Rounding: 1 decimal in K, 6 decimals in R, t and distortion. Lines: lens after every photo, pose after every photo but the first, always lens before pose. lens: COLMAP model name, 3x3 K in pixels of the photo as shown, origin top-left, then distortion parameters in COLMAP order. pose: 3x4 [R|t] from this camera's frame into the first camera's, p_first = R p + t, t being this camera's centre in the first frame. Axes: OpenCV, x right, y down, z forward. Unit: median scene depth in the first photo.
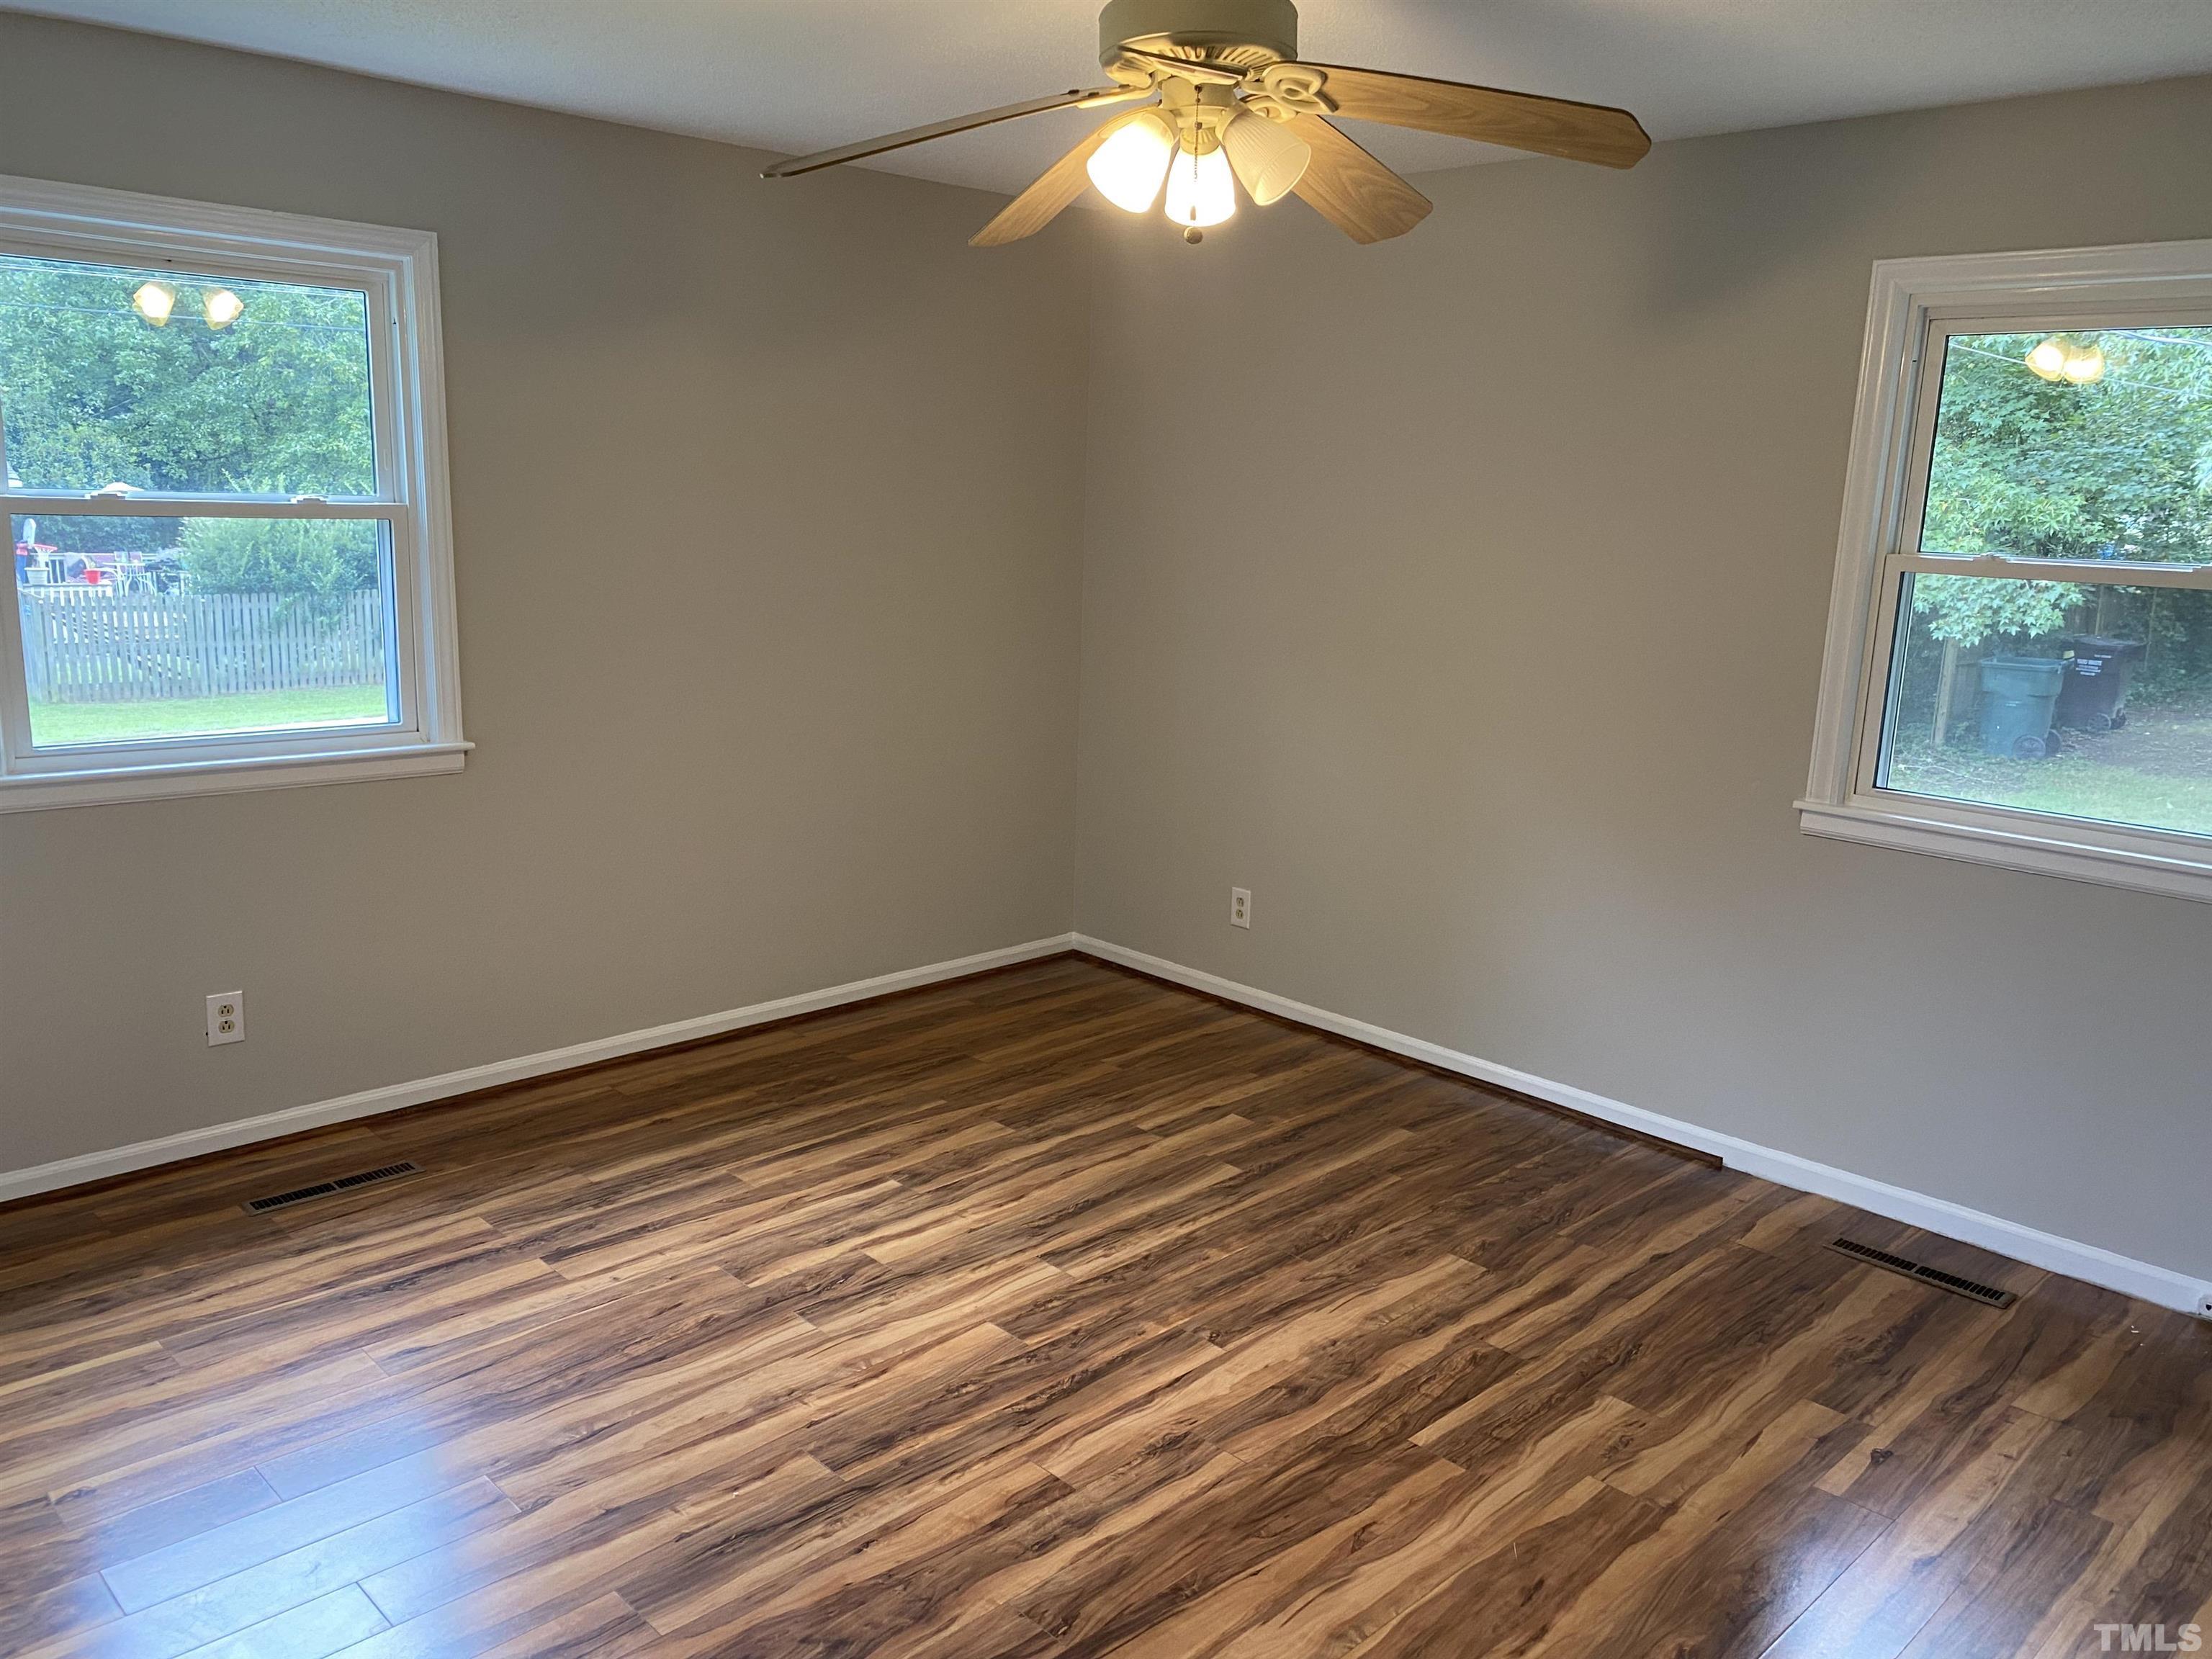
lens RADIAL K [[1686.1, 0, 1122.7], [0, 1686.1, 836.6], [0, 0, 1]] dist [0.101978, -0.149760]
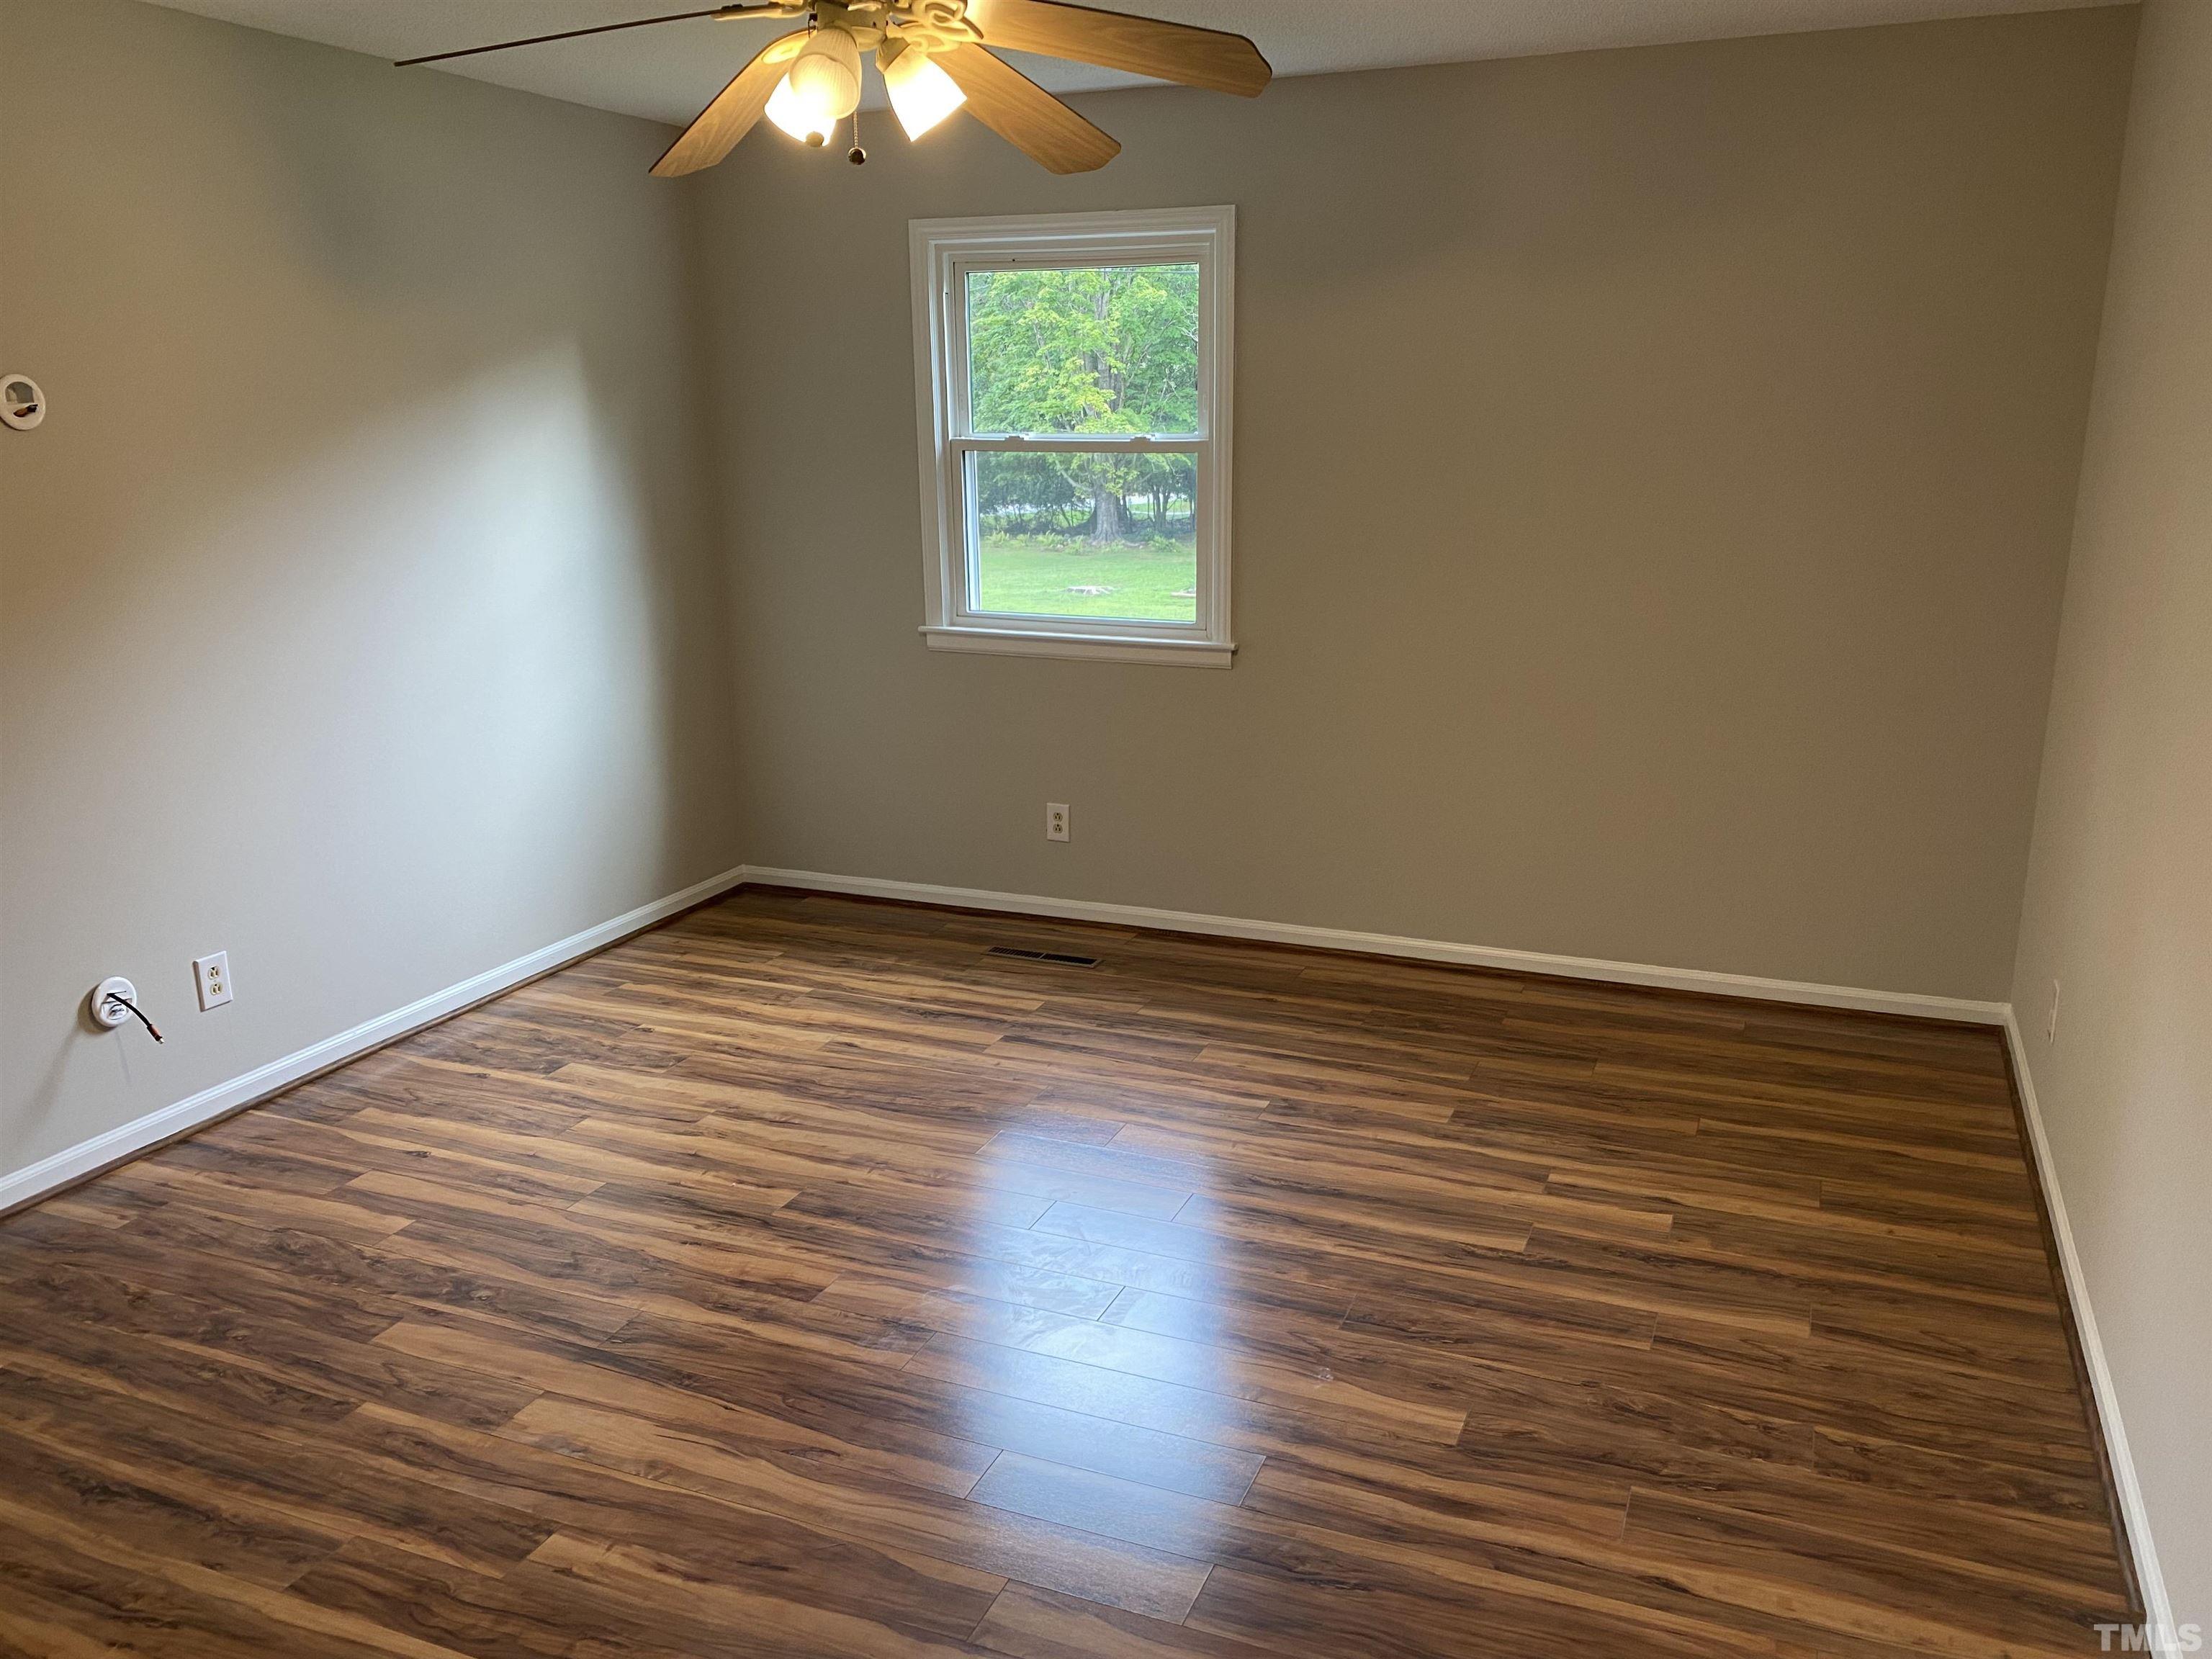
lens RADIAL K [[1686.1, 0, 1122.7], [0, 1686.1, 836.6], [0, 0, 1]] dist [0.101978, -0.149760]
pose [[0.394565, 0.197517, -0.897388, 0.714282], [-0.172145, 0.975221, 0.138960, -0.079304], [0.902599, 0.099652, 0.418790, 0.483678]]
